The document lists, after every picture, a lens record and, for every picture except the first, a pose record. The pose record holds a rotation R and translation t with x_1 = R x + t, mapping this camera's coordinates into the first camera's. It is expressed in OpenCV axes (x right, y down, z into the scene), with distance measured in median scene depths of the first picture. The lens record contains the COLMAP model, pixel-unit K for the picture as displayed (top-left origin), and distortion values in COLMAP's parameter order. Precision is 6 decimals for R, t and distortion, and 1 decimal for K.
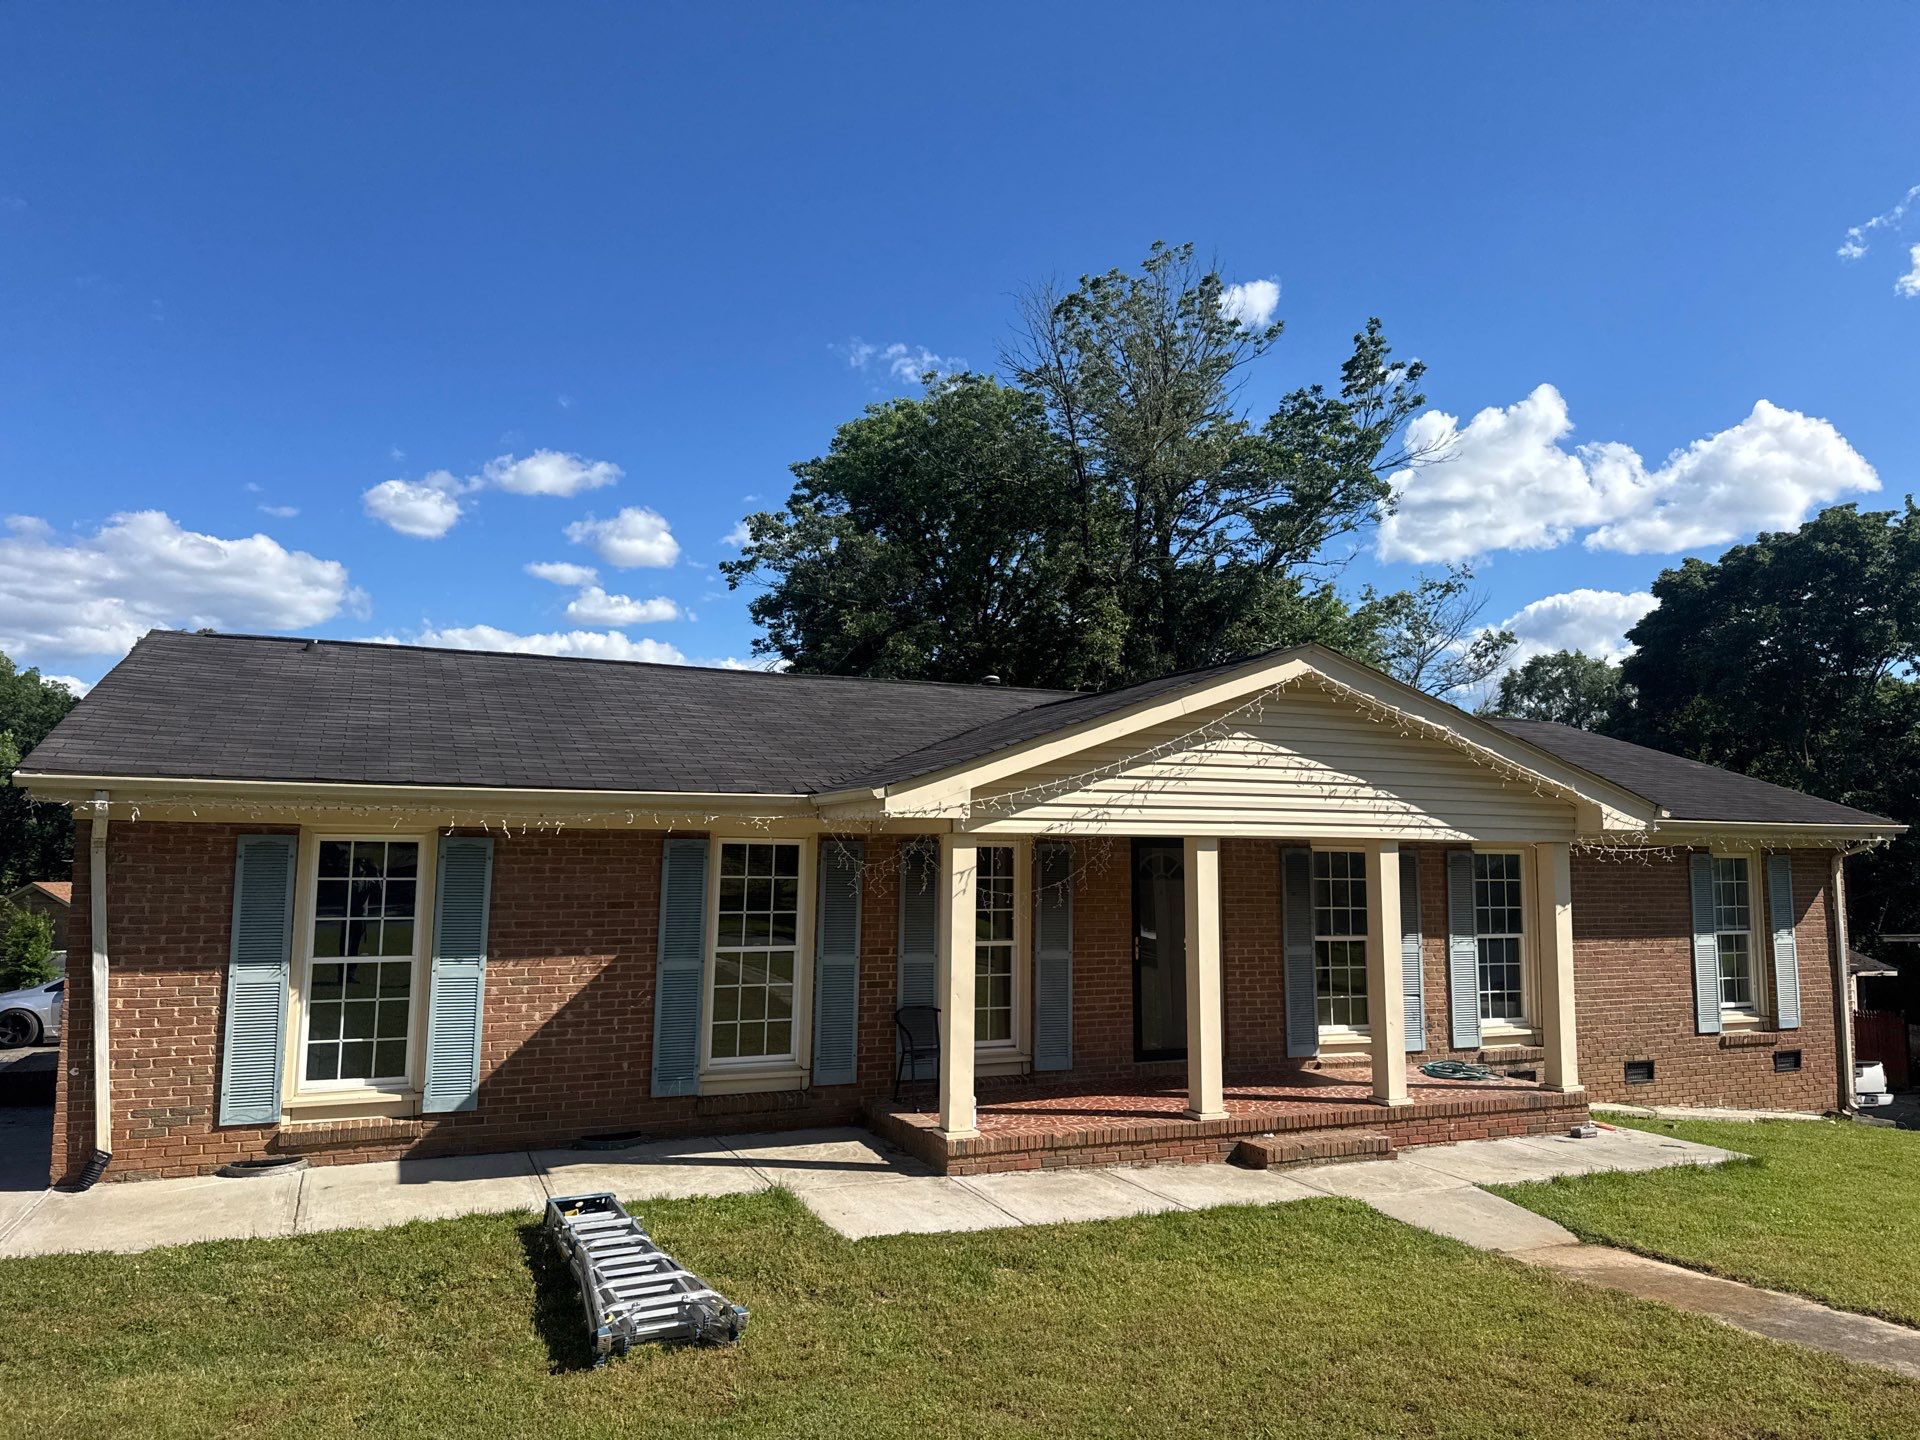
lens RADIAL K [[1318.7, 0, 976.1], [0, 1318.7, 714.2], [0, 0, 1]] dist [0.101335, -0.135216]
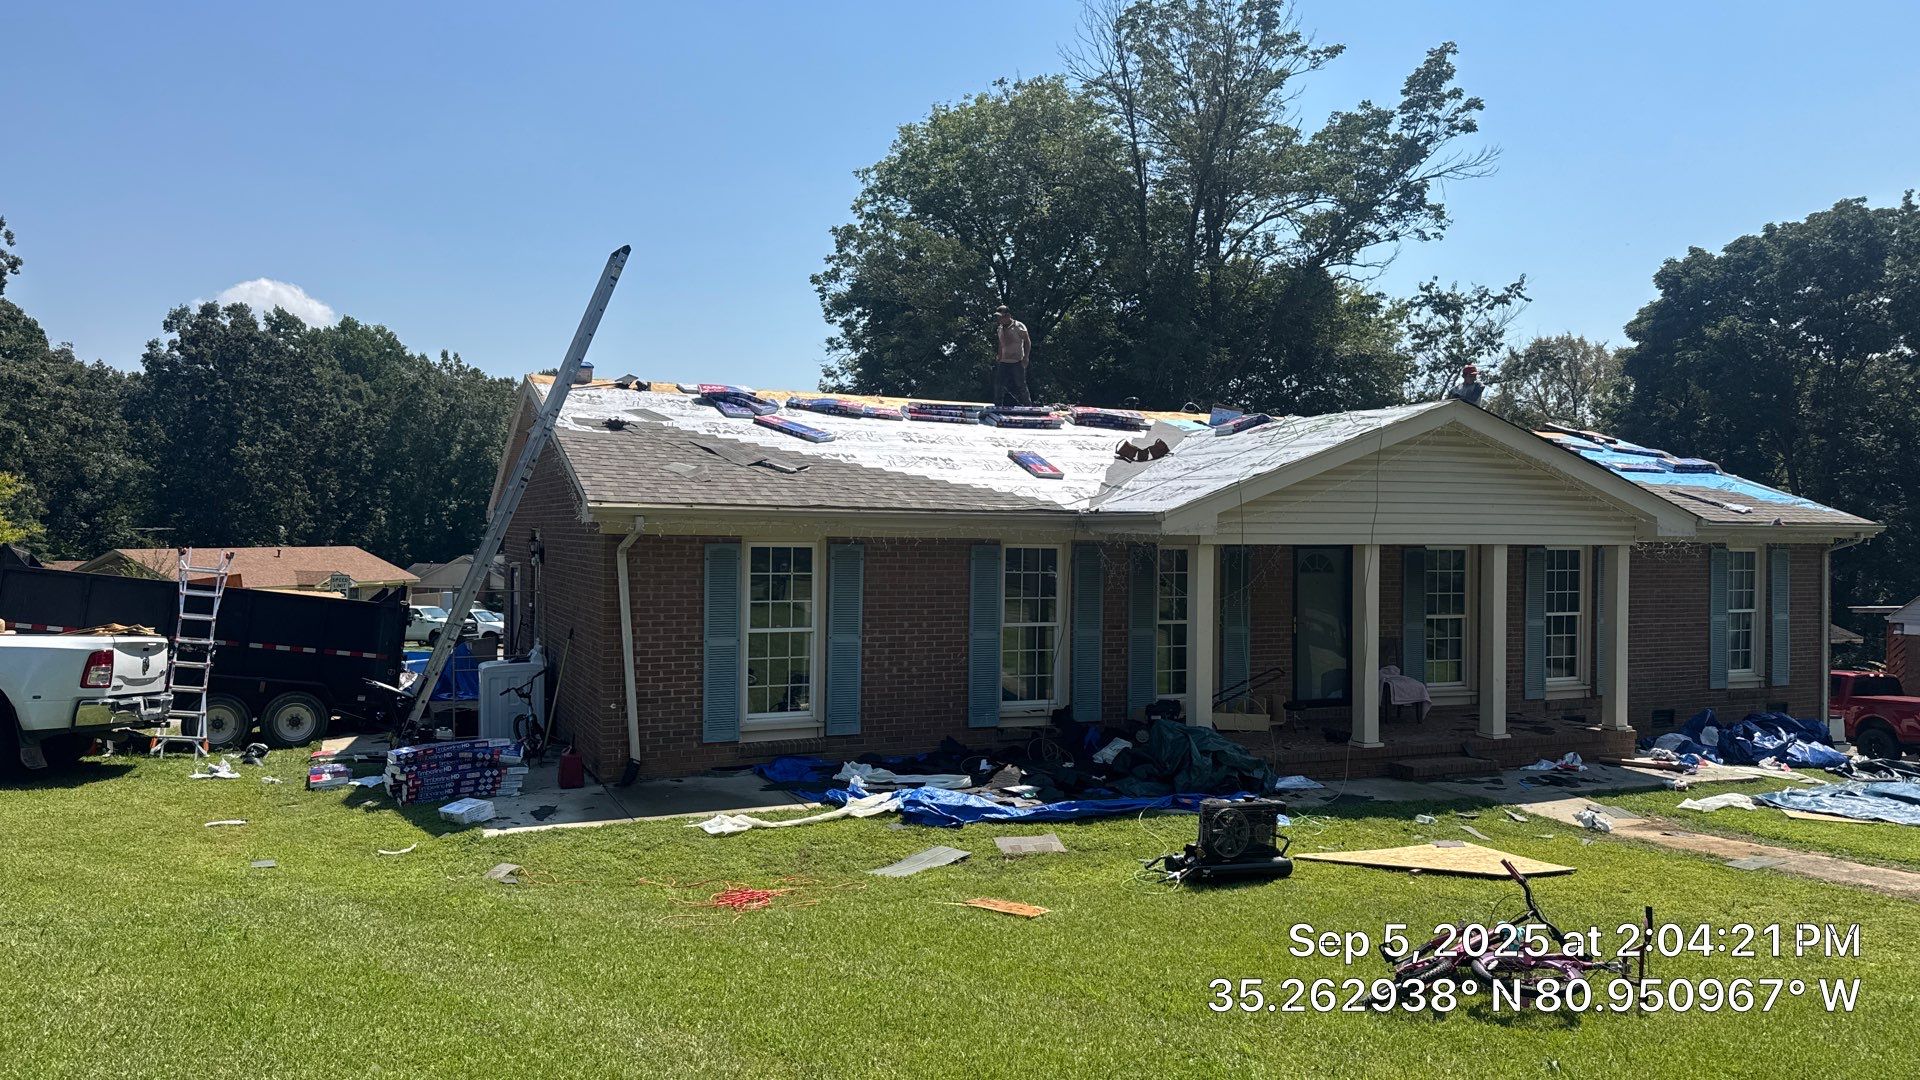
lens RADIAL K [[1293.0, 0, 956.3], [0, 1293.0, 548.8], [0, 0, 1]] dist [0.146054, -0.248488]
pose [[0.999984, 0.003723, -0.004157, -0.131989], [-0.003172, 0.992101, 0.125400, -0.037381], [0.004591, -0.125385, 0.992098, -0.174506]]
